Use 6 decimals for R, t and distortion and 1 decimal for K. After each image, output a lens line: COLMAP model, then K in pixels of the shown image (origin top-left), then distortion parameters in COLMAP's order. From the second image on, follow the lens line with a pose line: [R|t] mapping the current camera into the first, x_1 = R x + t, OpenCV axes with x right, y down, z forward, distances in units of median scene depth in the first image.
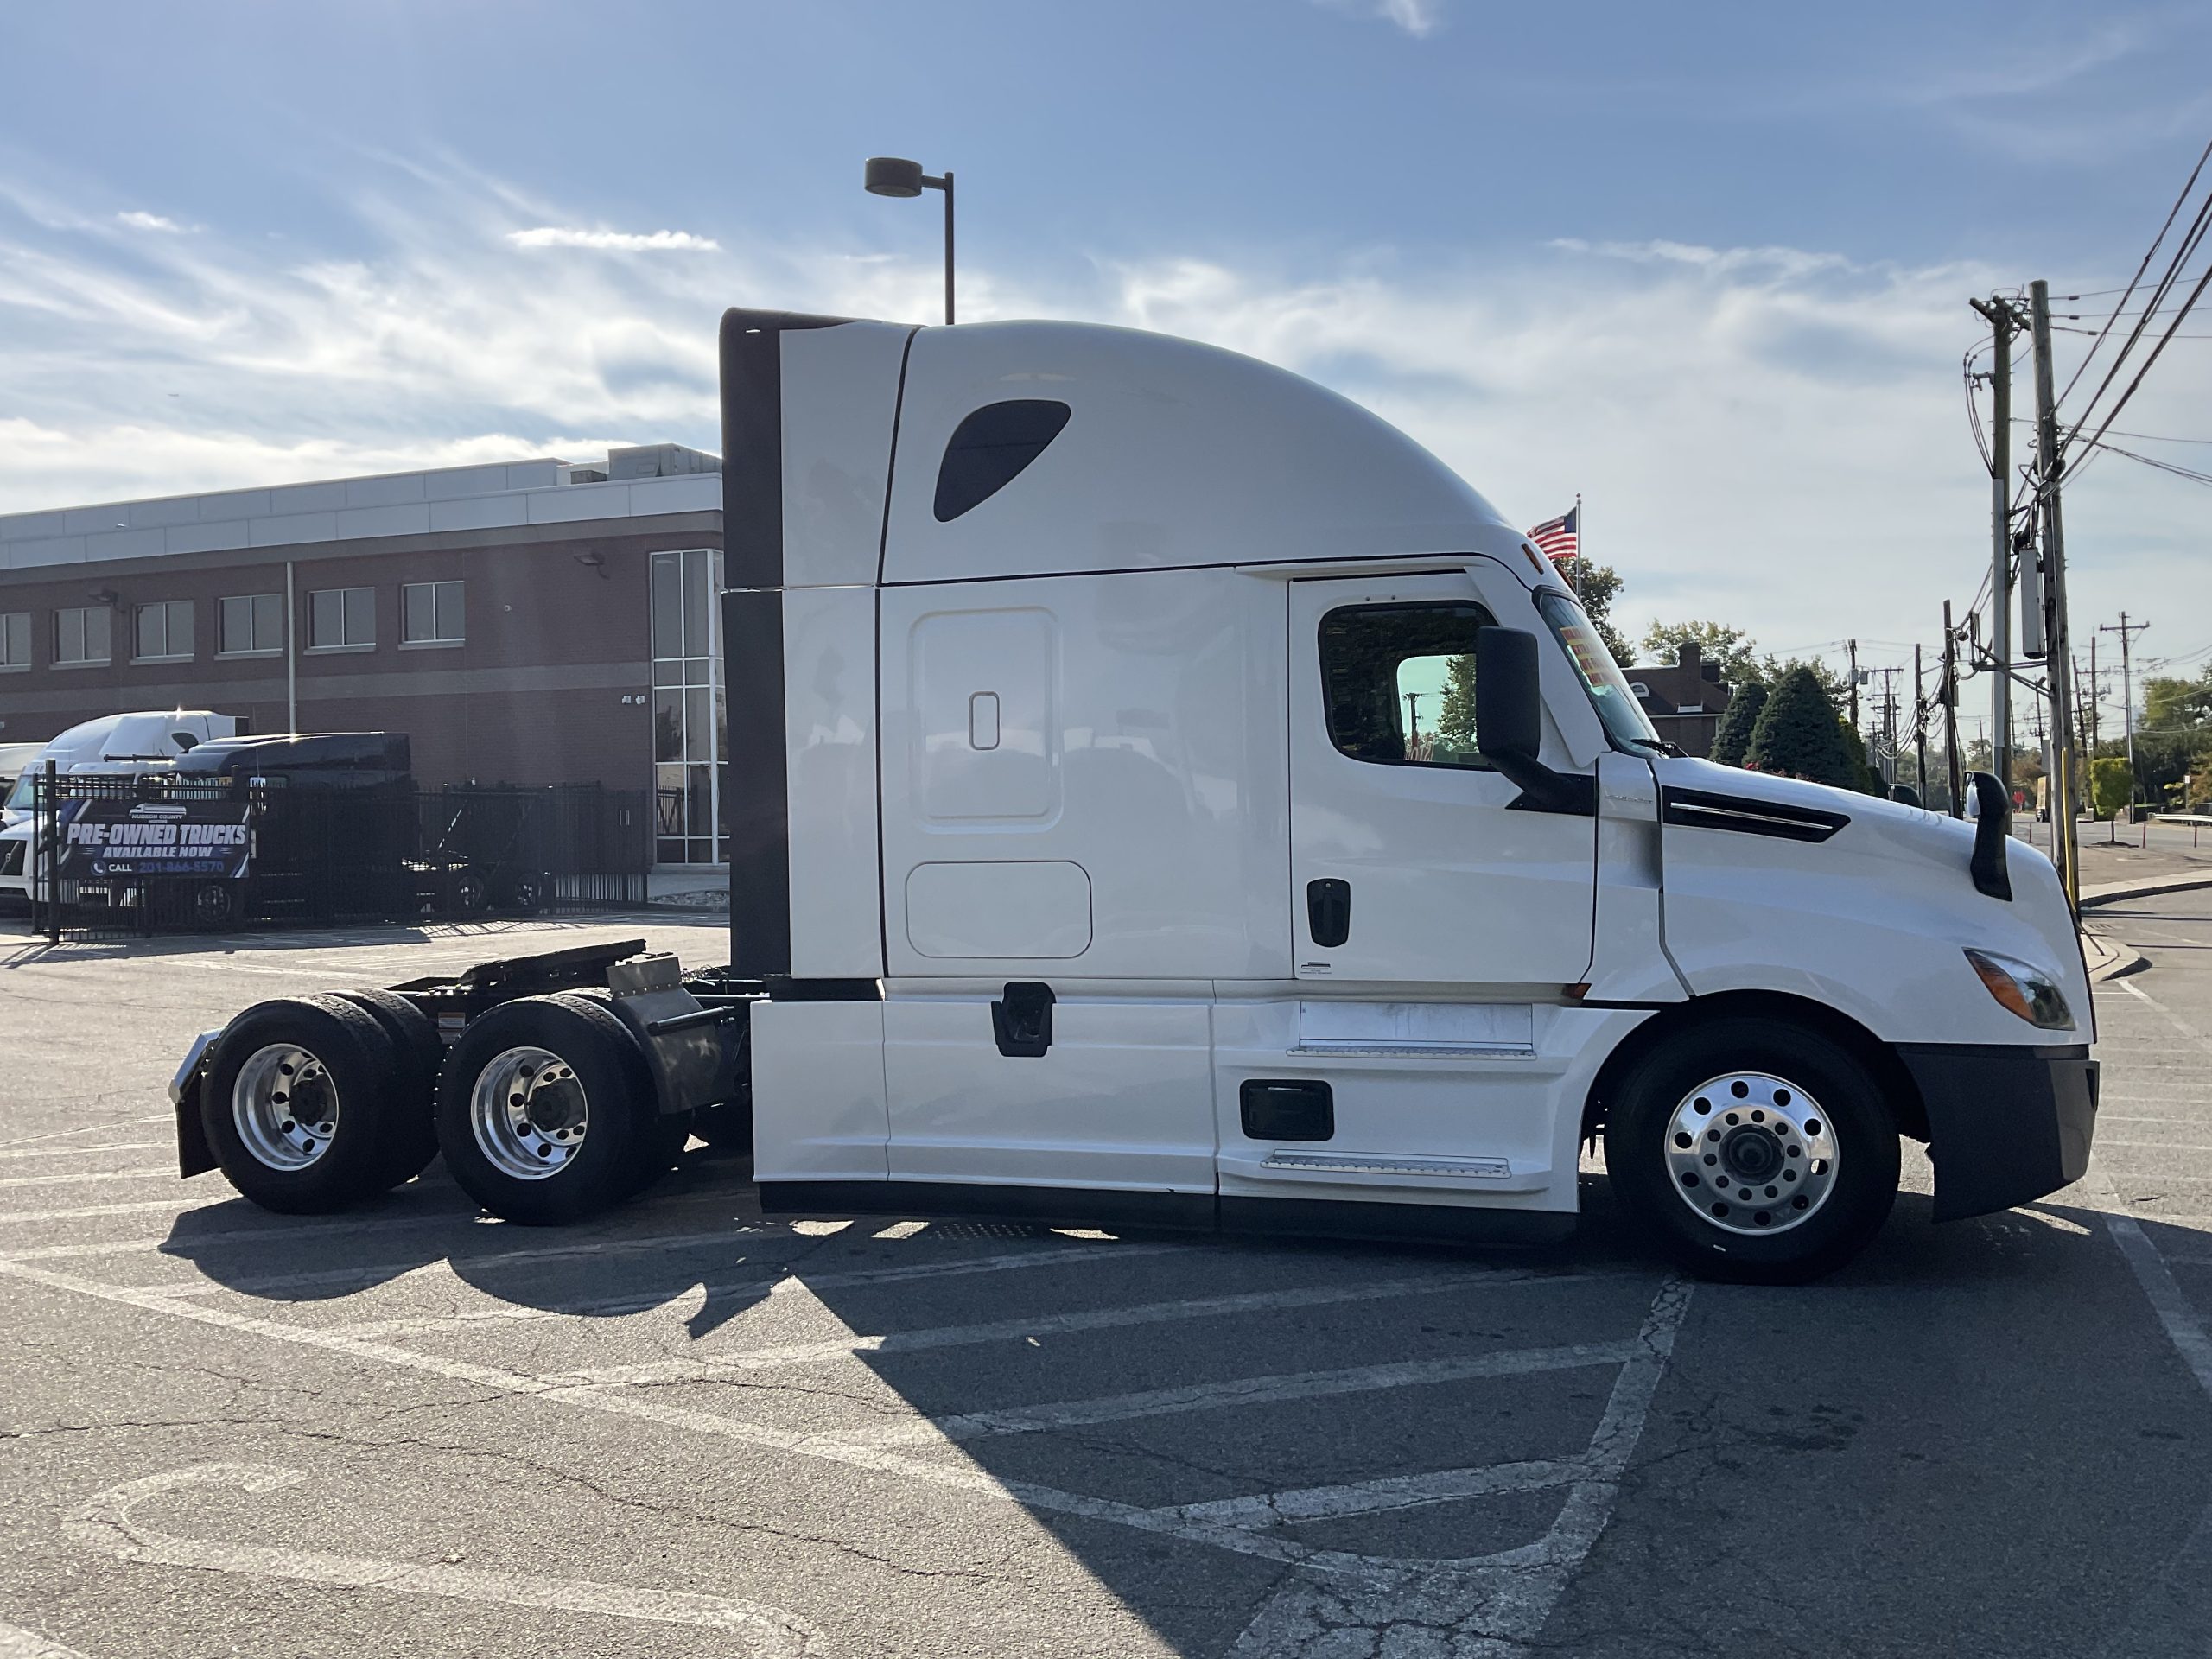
lens RADIAL K [[1815.2, 0, 1098.4], [0, 1815.2, 833.0], [0, 0, 1]] dist [0.060924, -0.108154]
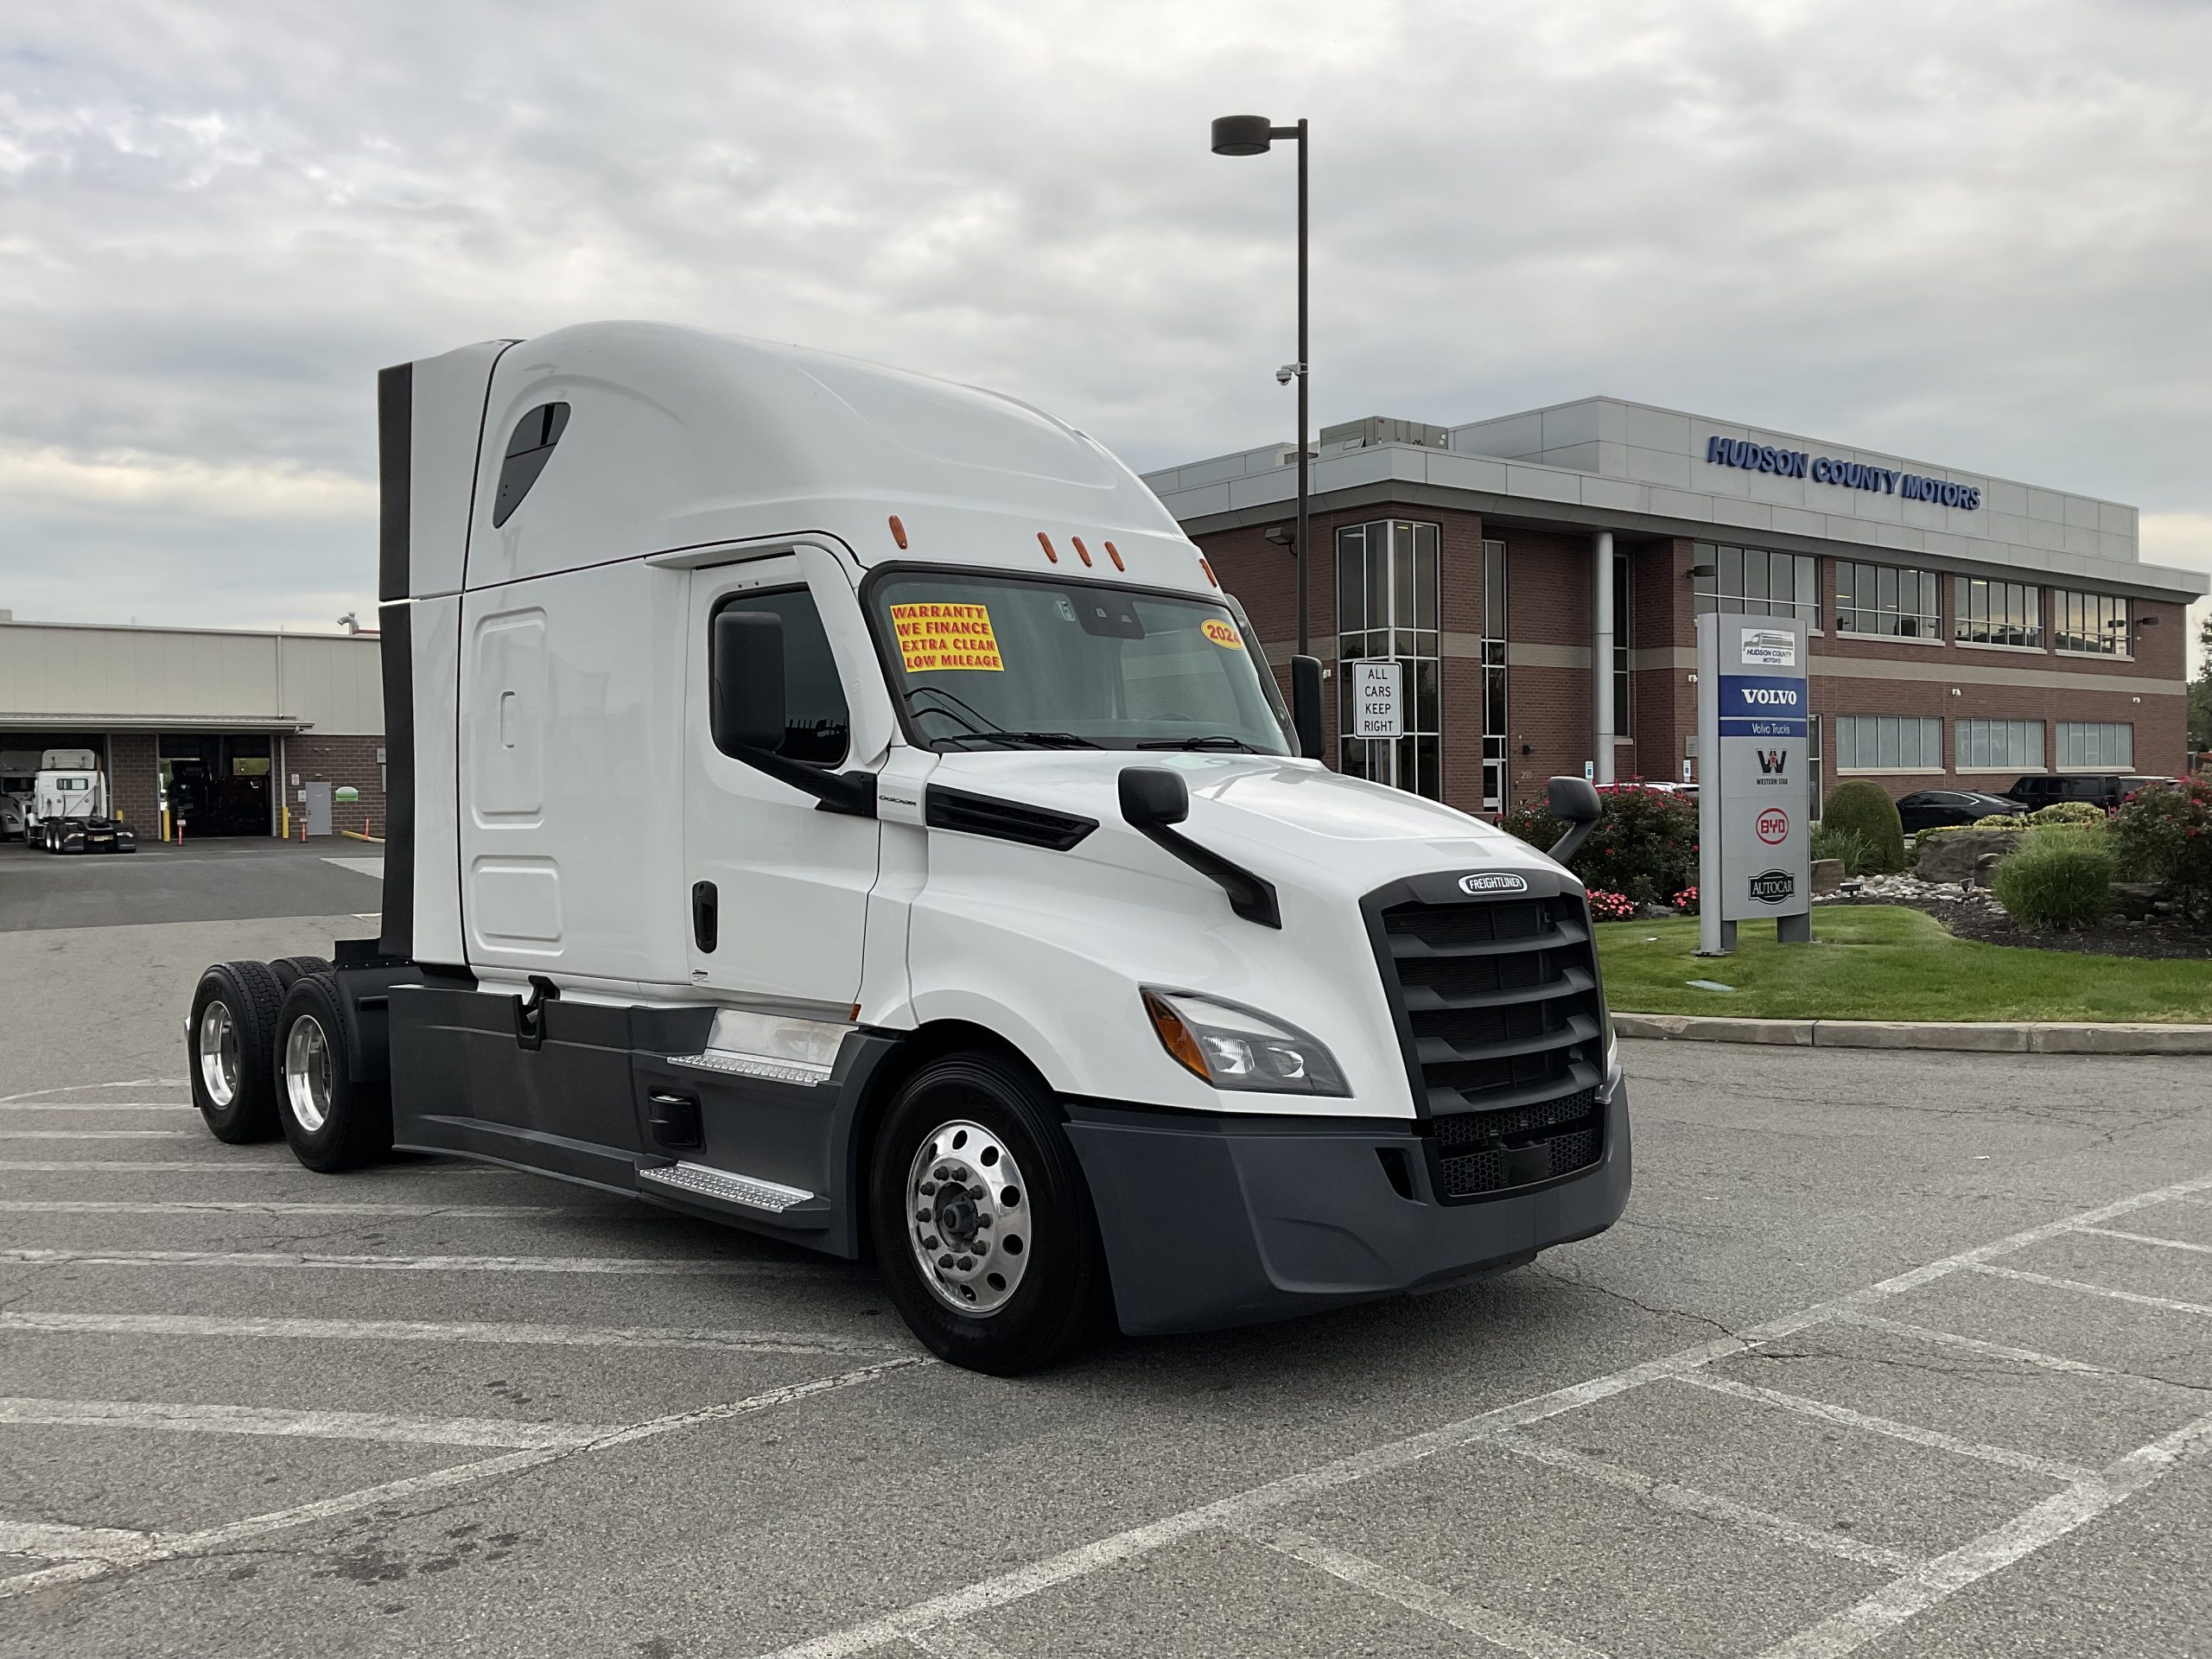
lens RADIAL K [[1815.2, 0, 1098.4], [0, 1815.2, 833.0], [0, 0, 1]] dist [0.060924, -0.108154]
pose [[0.885441, 0.003181, -0.464742, 0.769590], [0.006389, 0.999799, 0.019015, -0.020141], [0.464709, -0.019806, 0.885242, 0.283104]]
